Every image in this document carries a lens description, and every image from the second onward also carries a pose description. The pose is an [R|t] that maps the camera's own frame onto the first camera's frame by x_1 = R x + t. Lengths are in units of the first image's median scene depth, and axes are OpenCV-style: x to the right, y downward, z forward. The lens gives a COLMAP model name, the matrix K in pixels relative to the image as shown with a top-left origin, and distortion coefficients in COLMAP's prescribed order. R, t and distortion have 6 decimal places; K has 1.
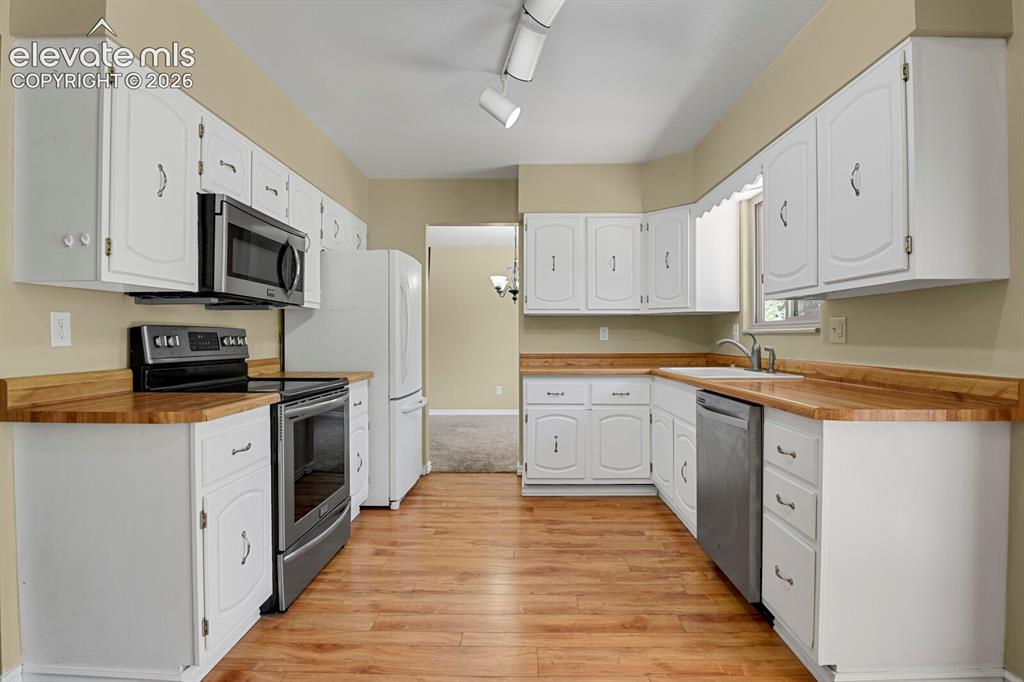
lens RADIAL K [[500.8, 0, 521.5], [0, 500.8, 337.8], [0, 0, 1]] dist [-0.028691, -0.001887]
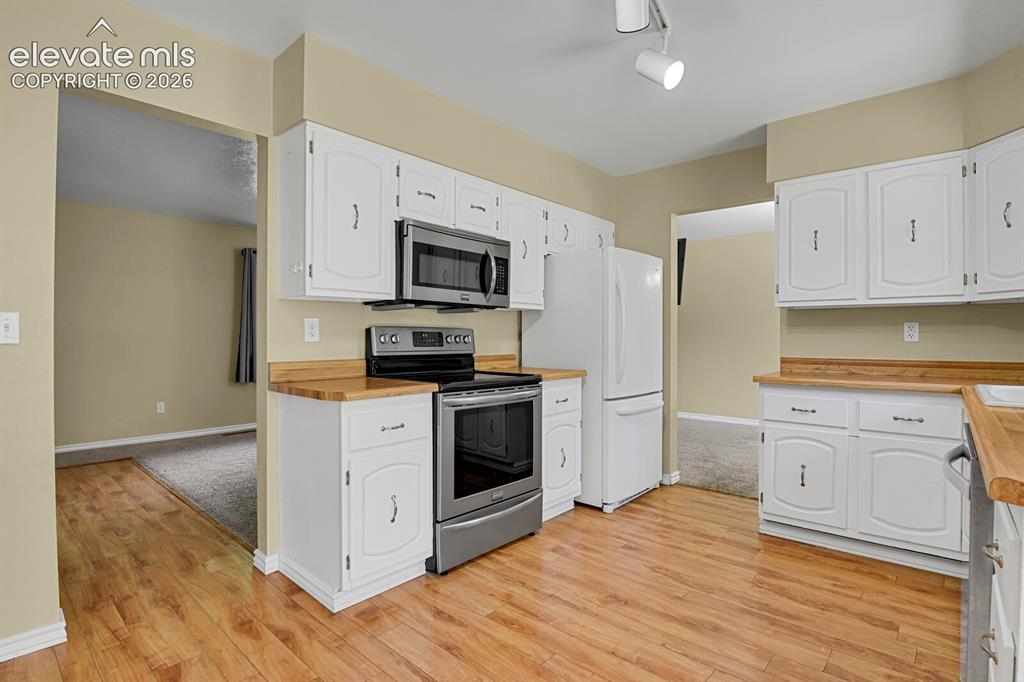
lens RADIAL K [[500.8, 0, 518.2], [0, 500.8, 338.4], [0, 0, 1]] dist [-0.028691, -0.001887]
pose [[0.756299, 0.004346, -0.654212, 0.315561], [-0.003087, 0.999991, 0.003075, 0.000841], [0.654219, -0.000306, 0.756305, 0.184585]]
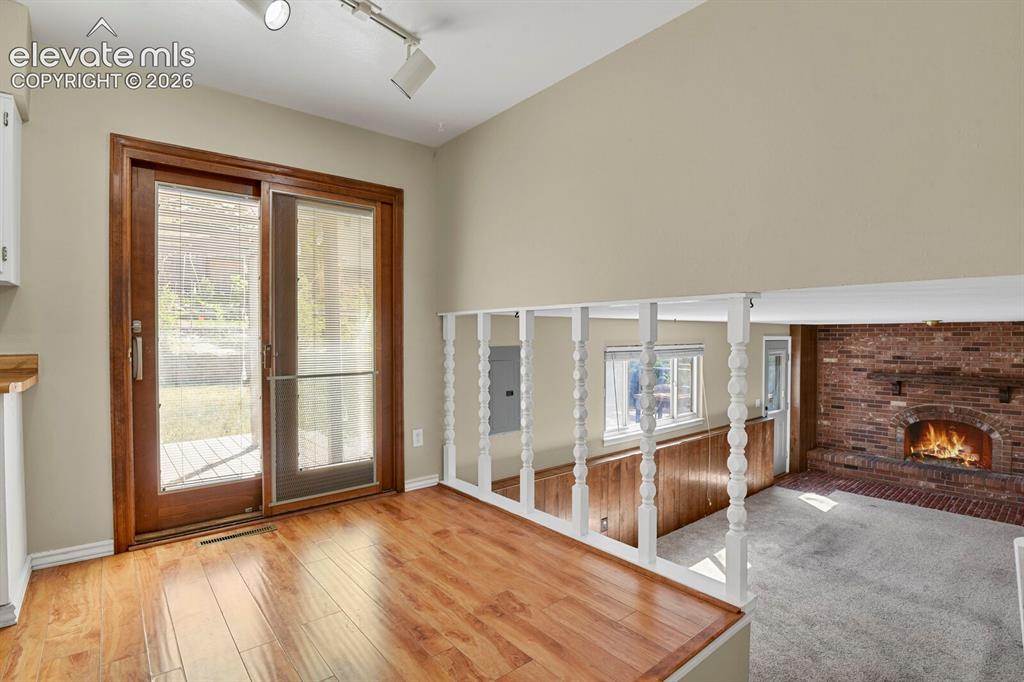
lens RADIAL K [[500.8, 0, 513.8], [0, 500.8, 337.5], [0, 0, 1]] dist [-0.028691, -0.001887]
pose [[-0.649903, -0.000913, 0.760017, -0.620074], [0.004876, 0.999974, 0.005370, 0.018154], [-0.760002, 0.007196, -0.649881, 0.478605]]
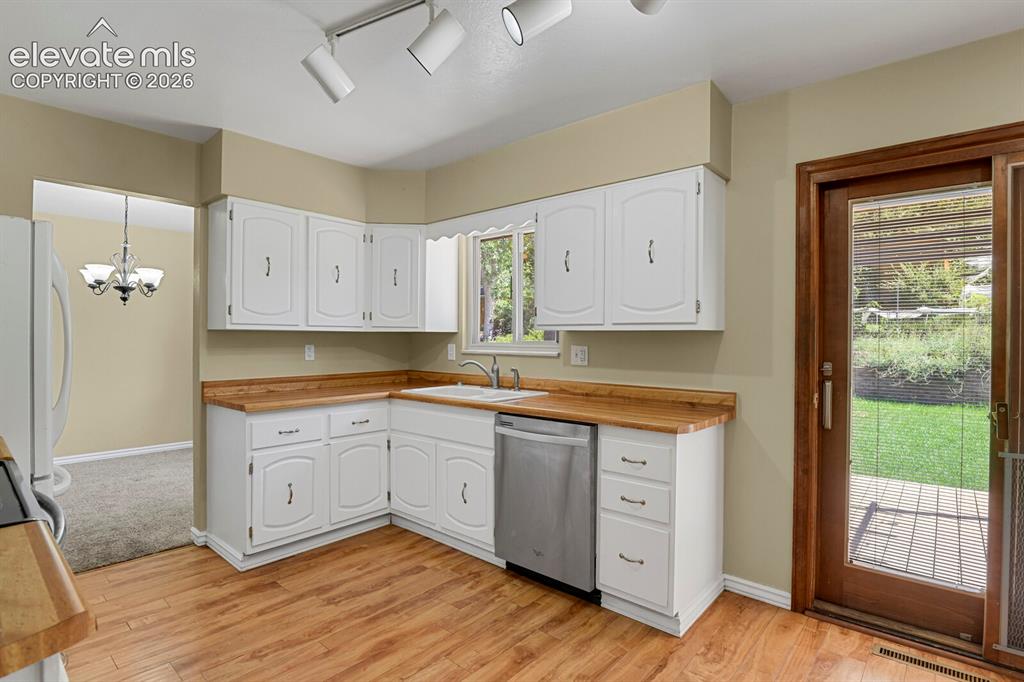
lens RADIAL K [[500.8, 0, 525.0], [0, 500.8, 339.8], [0, 0, 1]] dist [-0.028691, -0.001887]
pose [[0.638993, 0.001911, 0.769210, -0.410475], [-0.005031, 0.999986, 0.001695, -0.052901], [-0.769196, -0.004953, 0.638994, 0.262207]]
